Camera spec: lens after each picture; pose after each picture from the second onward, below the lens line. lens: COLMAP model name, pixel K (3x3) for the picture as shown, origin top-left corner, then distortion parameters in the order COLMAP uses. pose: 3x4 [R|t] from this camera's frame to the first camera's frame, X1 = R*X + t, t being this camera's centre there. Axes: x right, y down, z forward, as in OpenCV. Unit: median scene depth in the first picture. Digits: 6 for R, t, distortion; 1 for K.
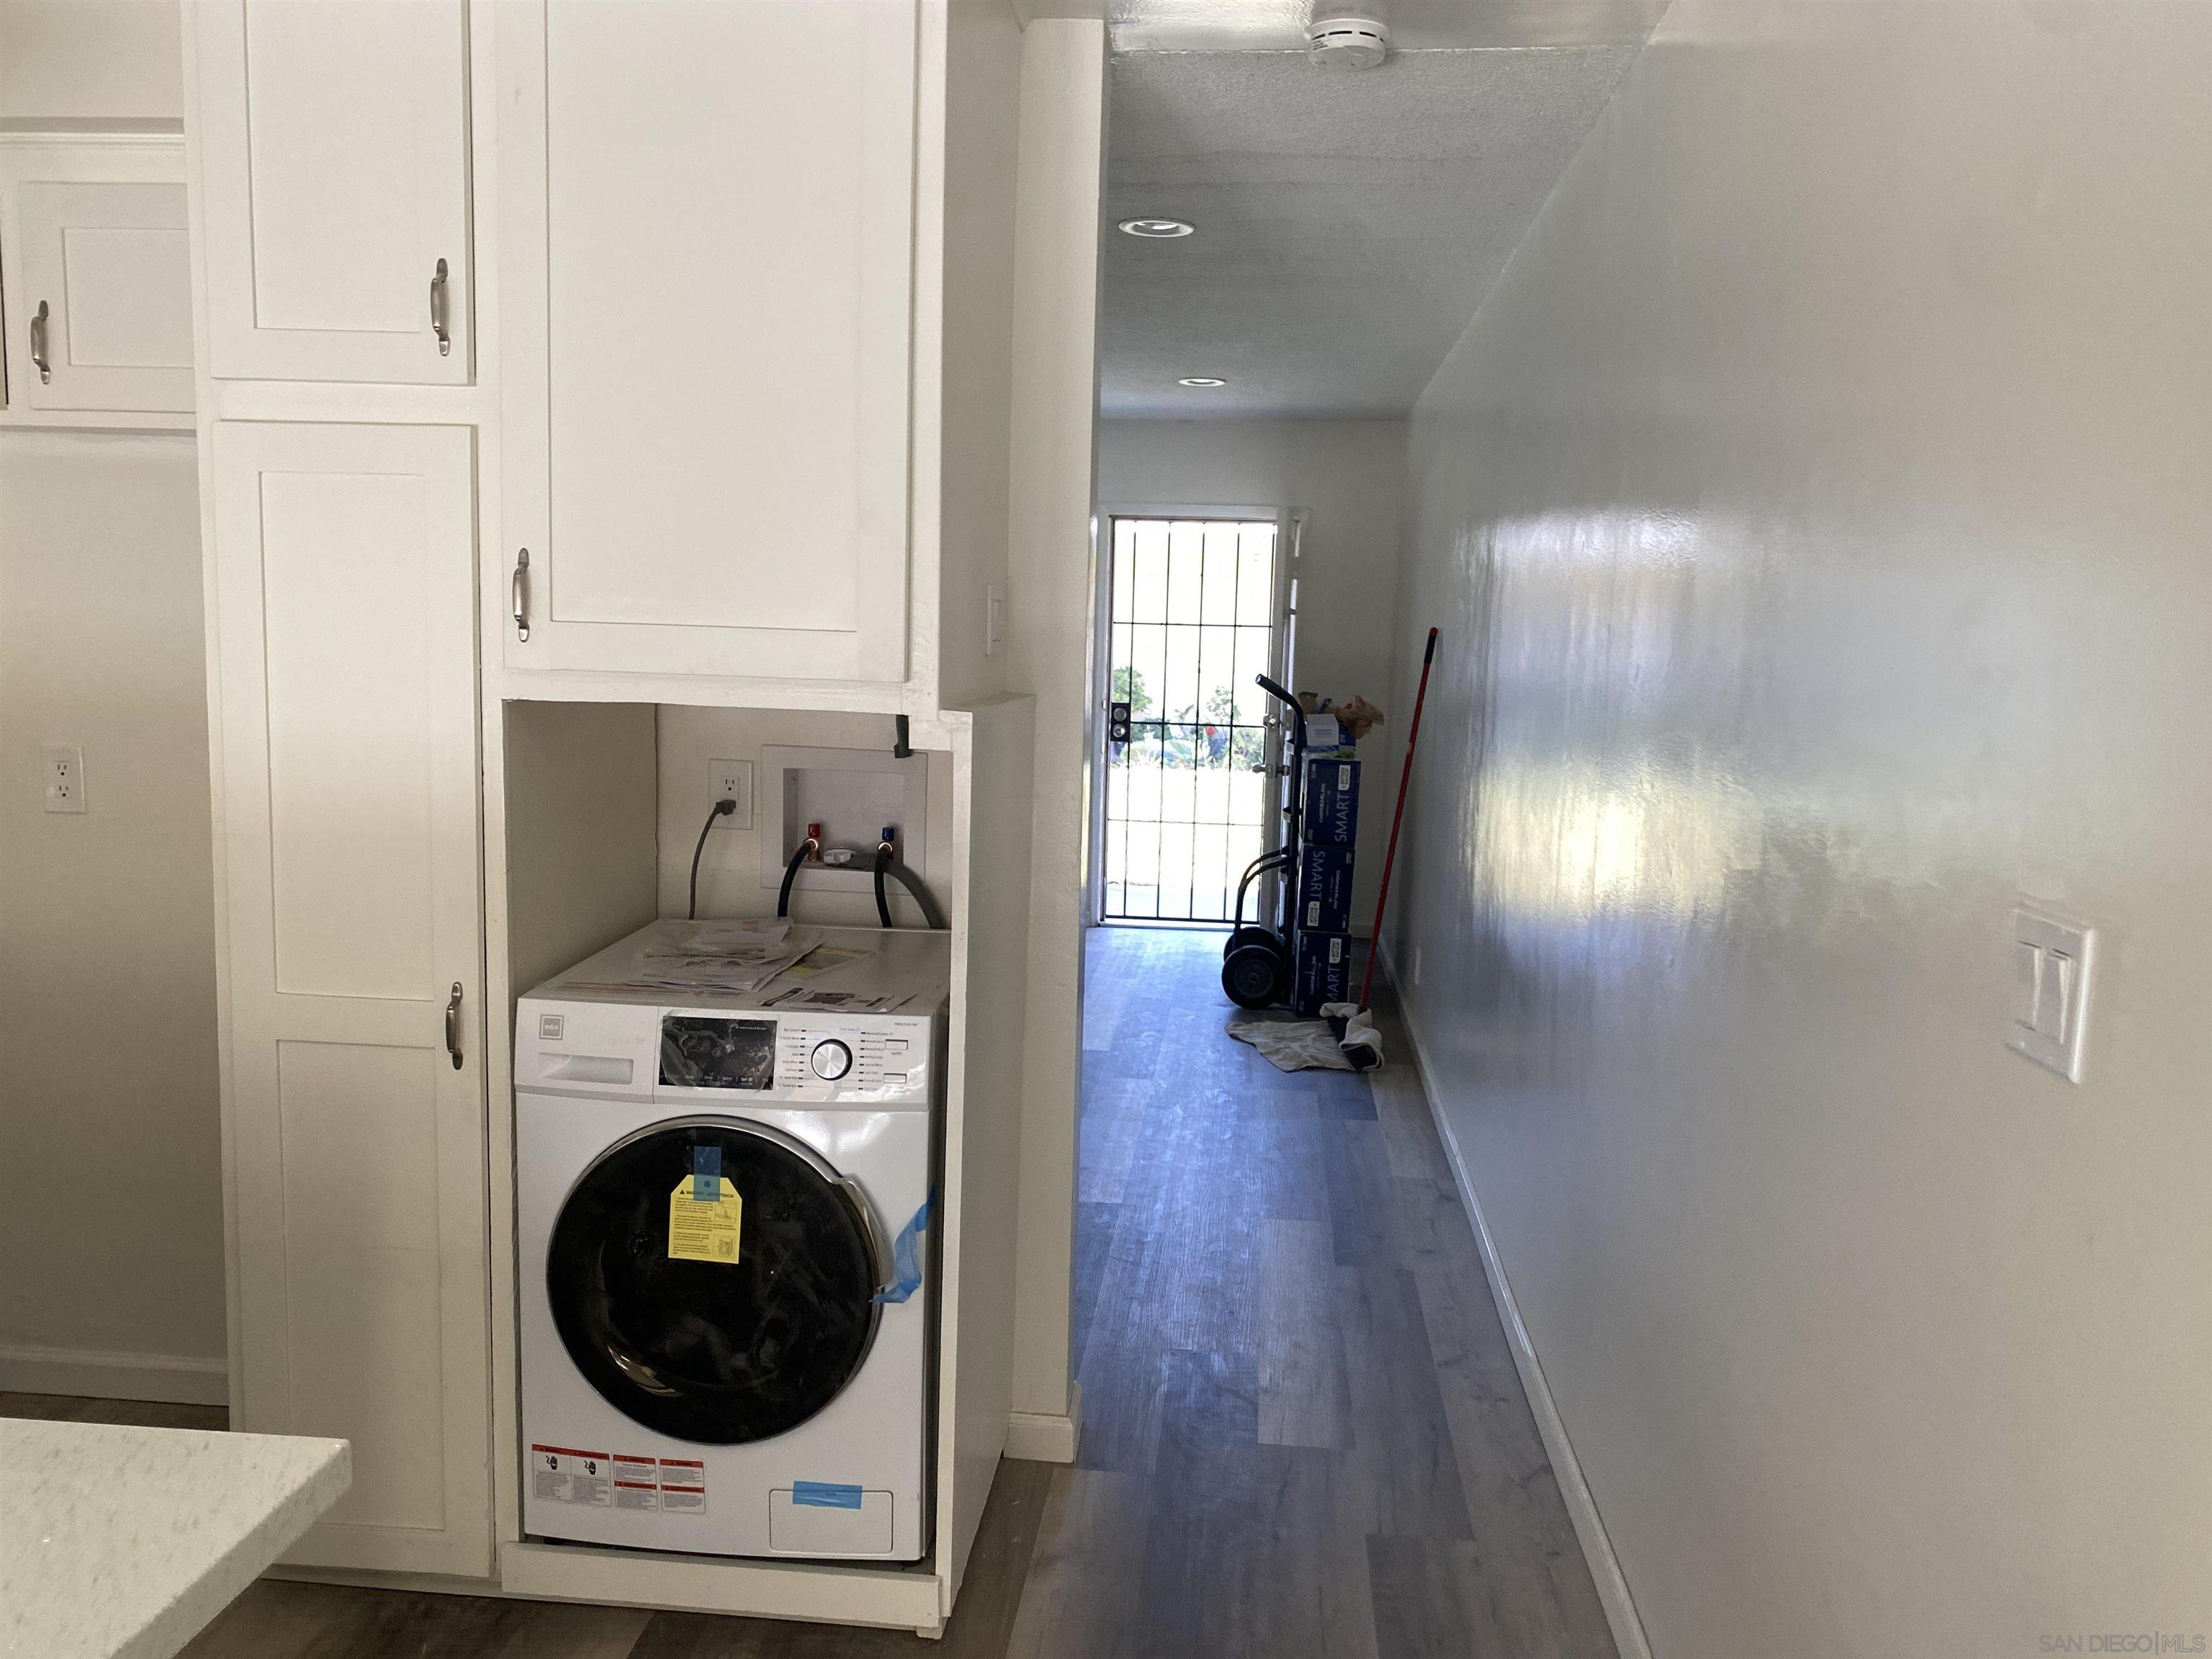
lens RADIAL K [[1670.9, 0, 1115.2], [0, 1670.9, 828.2], [0, 0, 1]] dist [0.015354, -0.026643]
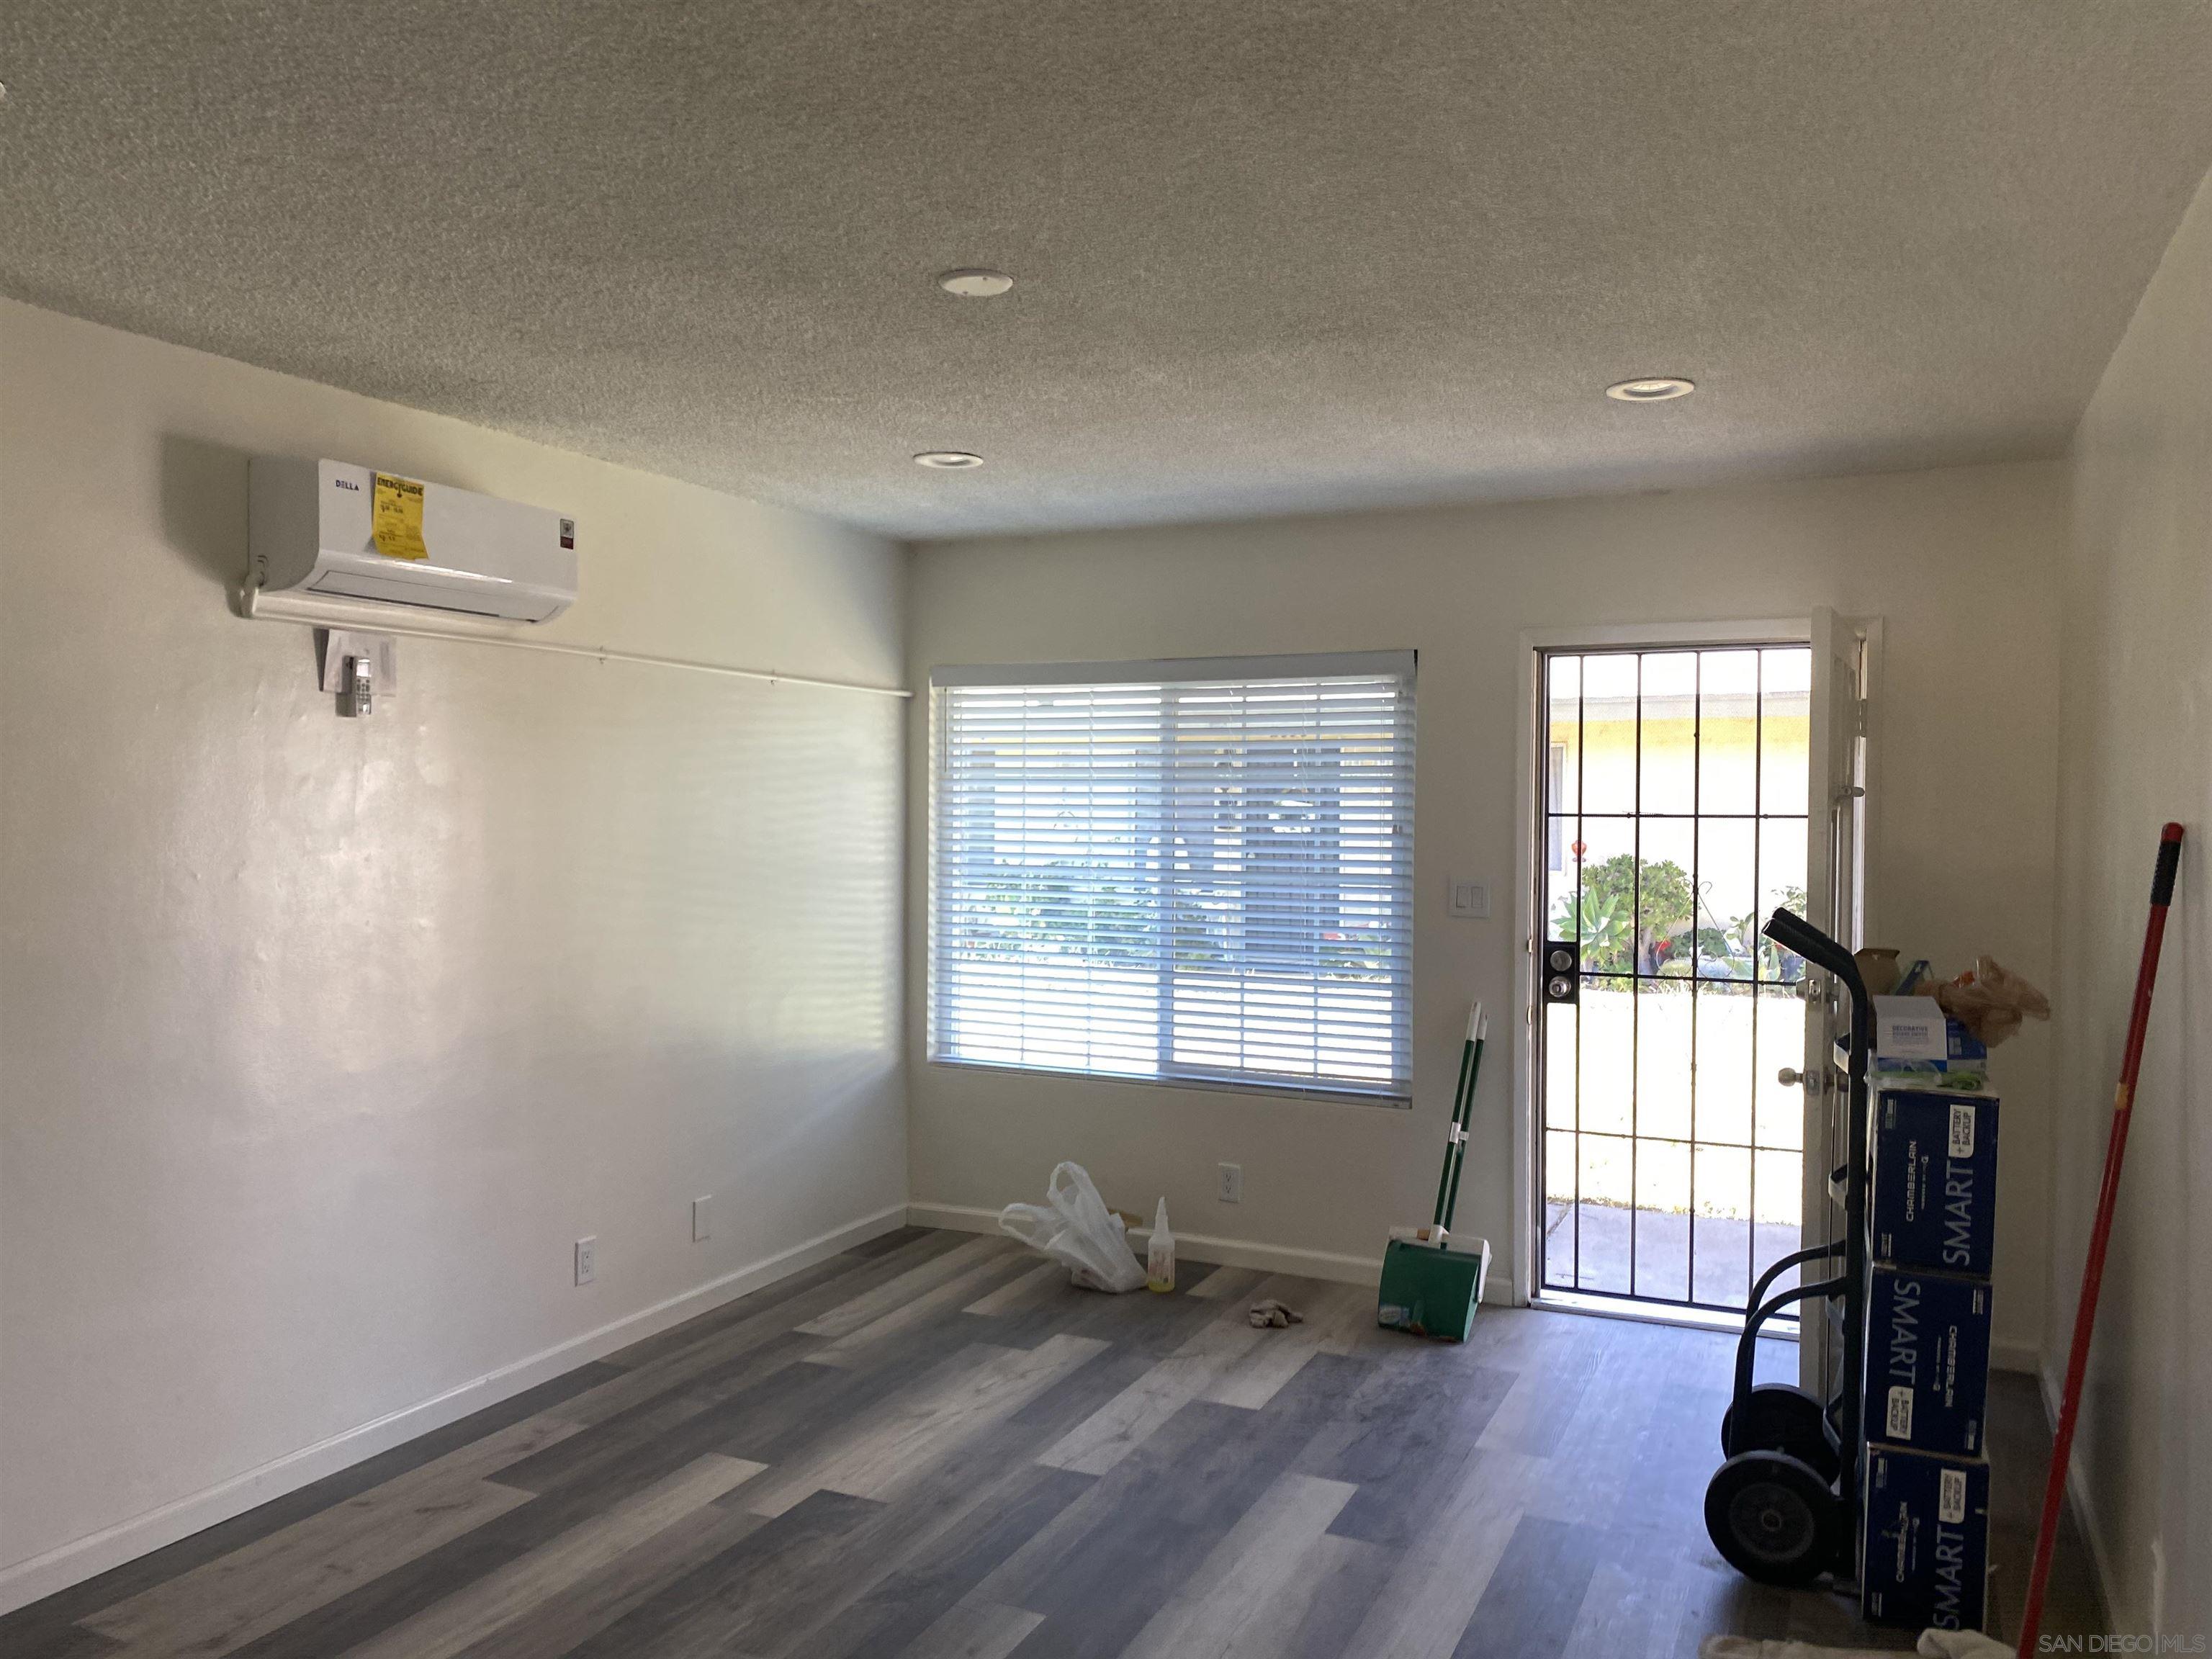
lens RADIAL K [[1670.9, 0, 1068.8], [0, 1670.9, 832.4], [0, 0, 1]] dist [0.015354, -0.026643]
pose [[0.935832, -0.017202, -0.352026, 0.059402], [-0.020997, 0.994313, -0.104409, -0.053351], [0.351820, 0.105101, 0.930149, 0.395972]]
